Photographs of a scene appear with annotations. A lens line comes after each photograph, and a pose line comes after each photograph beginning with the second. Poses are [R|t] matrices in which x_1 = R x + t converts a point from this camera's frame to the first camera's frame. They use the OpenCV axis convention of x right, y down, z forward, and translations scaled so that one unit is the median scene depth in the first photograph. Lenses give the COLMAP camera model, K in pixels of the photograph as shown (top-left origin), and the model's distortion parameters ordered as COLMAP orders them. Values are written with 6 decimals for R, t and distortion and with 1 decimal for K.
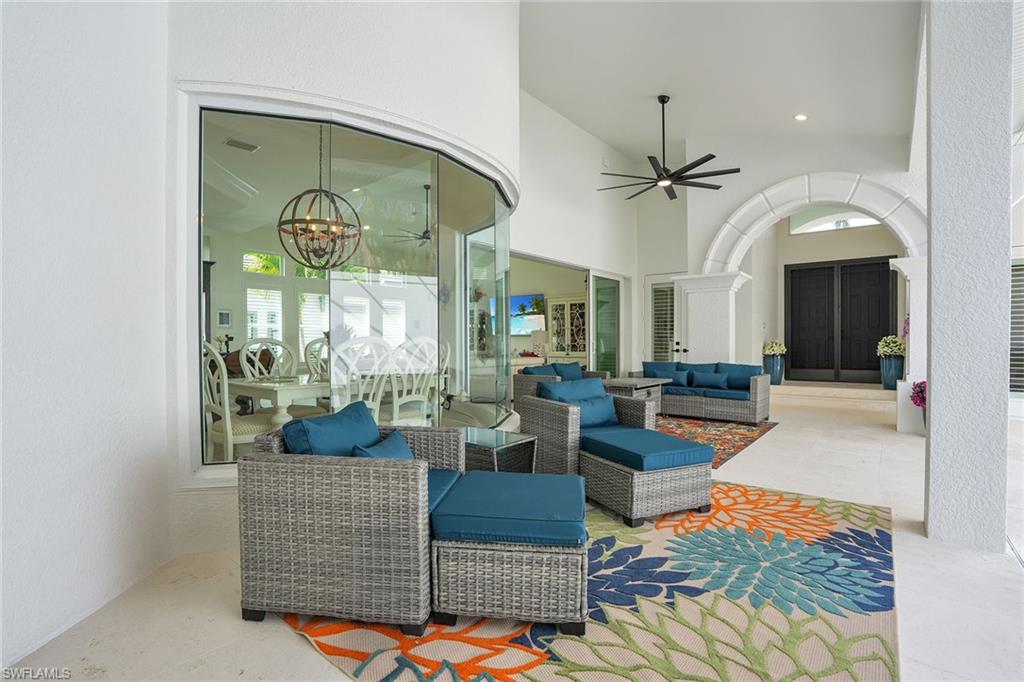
lens RADIAL K [[478.2, 0, 511.3], [0, 478.2, 345.7], [0, 0, 1]] dist [-0.067793, 0.021546]
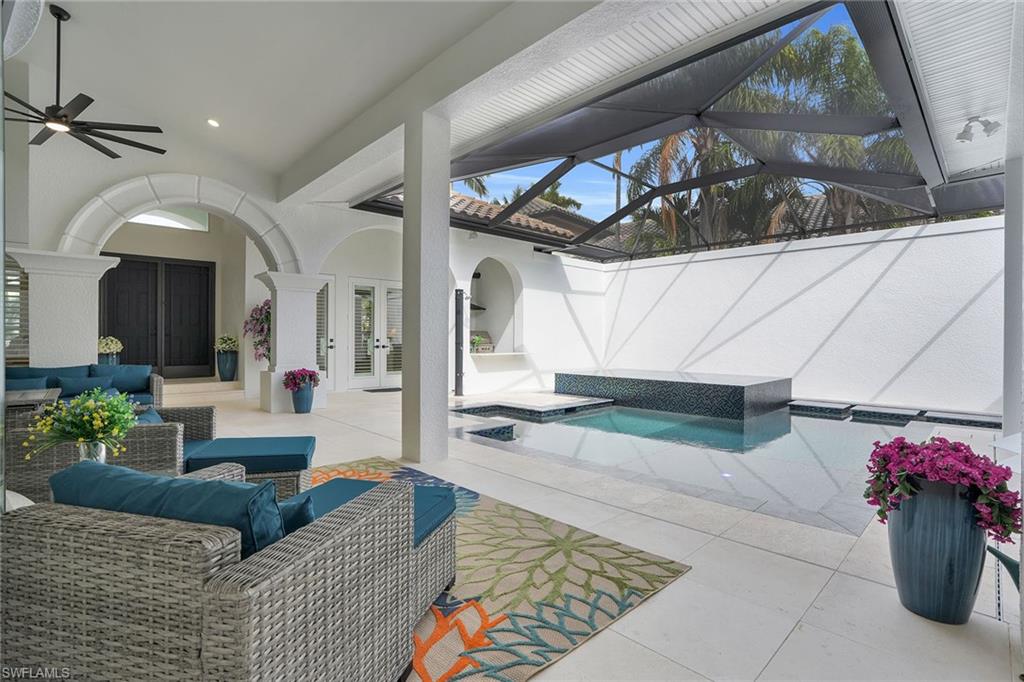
lens RADIAL K [[478.2, 0, 511.3], [0, 478.2, 345.7], [0, 0, 1]] dist [-0.067793, 0.021546]
pose [[0.125617, -0.011826, 0.992008, -0.257874], [0.001492, 0.999930, 0.011731, -0.004818], [-0.992078, 0.000006, 0.125626, 0.170223]]
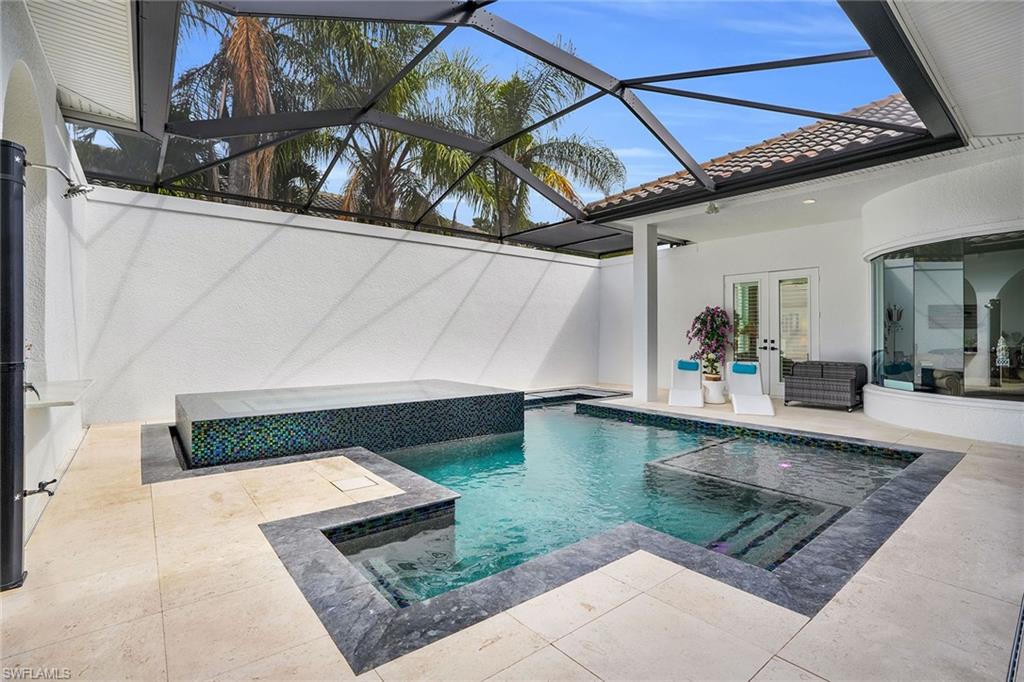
lens RADIAL K [[478.4, 0, 514.4], [0, 478.4, 336.0], [0, 0, 1]] dist [-0.066672, 0.021749]
pose [[-0.981009, -0.003299, 0.193936, 0.667882], [-0.001560, 0.999957, 0.009121, -0.021905], [-0.193957, 0.008645, -0.980972, 0.729661]]
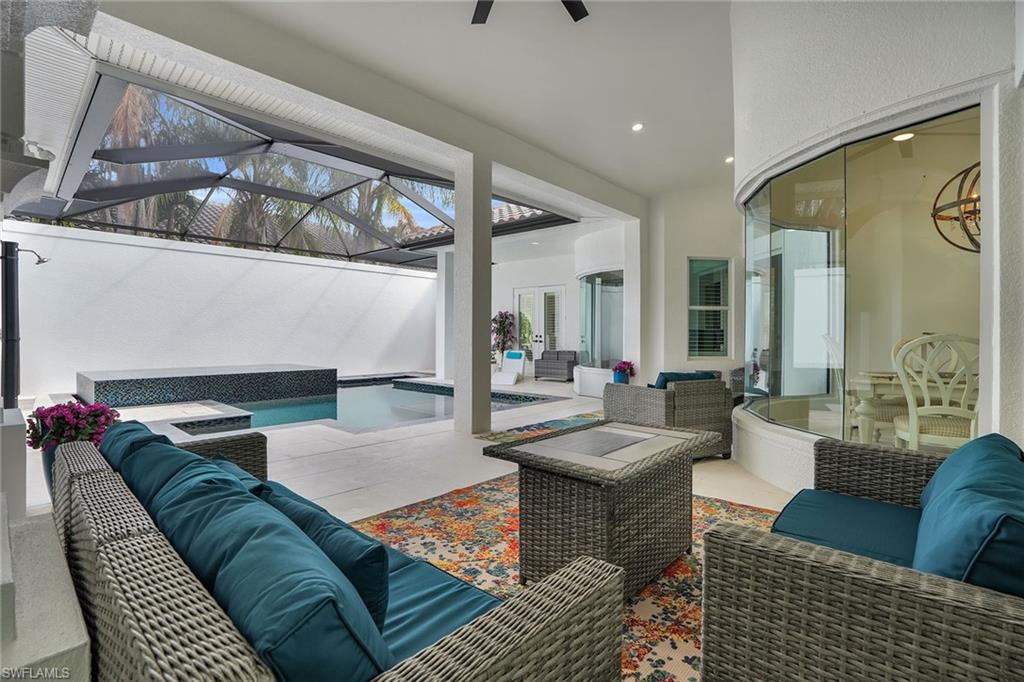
lens RADIAL K [[478.4, 0, 514.4], [0, 478.4, 336.0], [0, 0, 1]] dist [-0.066672, 0.021749]
pose [[-0.999525, -0.004211, 0.030537, 0.269502], [-0.003973, 0.999961, 0.007840, -0.011932], [-0.030569, 0.007715, -0.999503, 1.171608]]
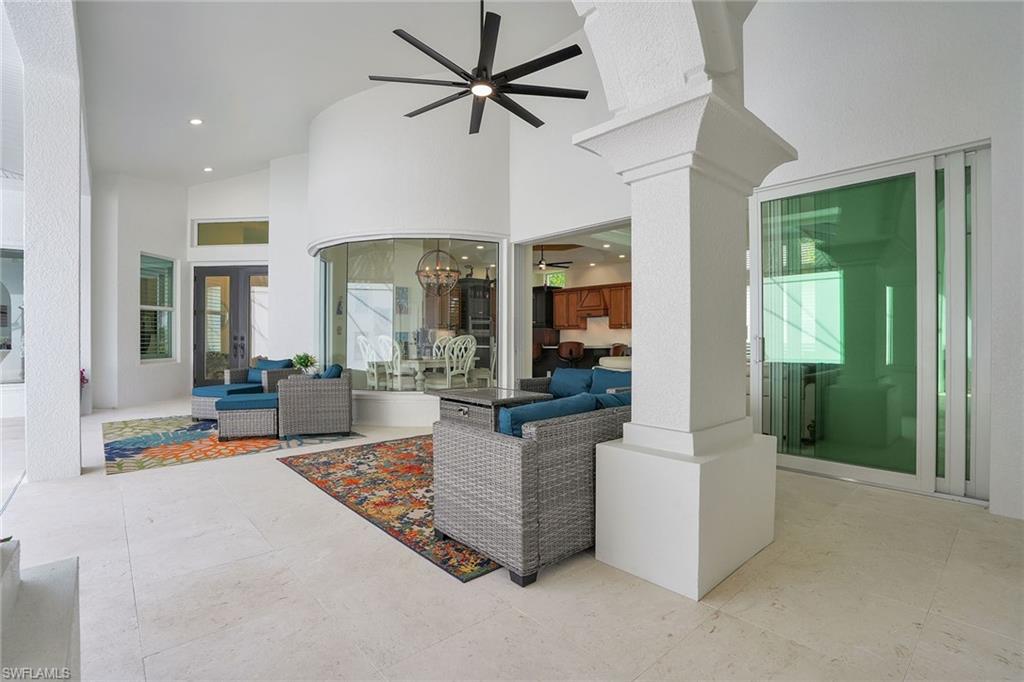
lens RADIAL K [[478.4, 0, 514.4], [0, 478.4, 336.0], [0, 0, 1]] dist [-0.066672, 0.021749]
pose [[-0.148179, -0.002258, -0.988958, 0.813558], [-0.004503, 0.999989, -0.001609, -0.009958], [0.988950, 0.004215, -0.148188, 0.977042]]
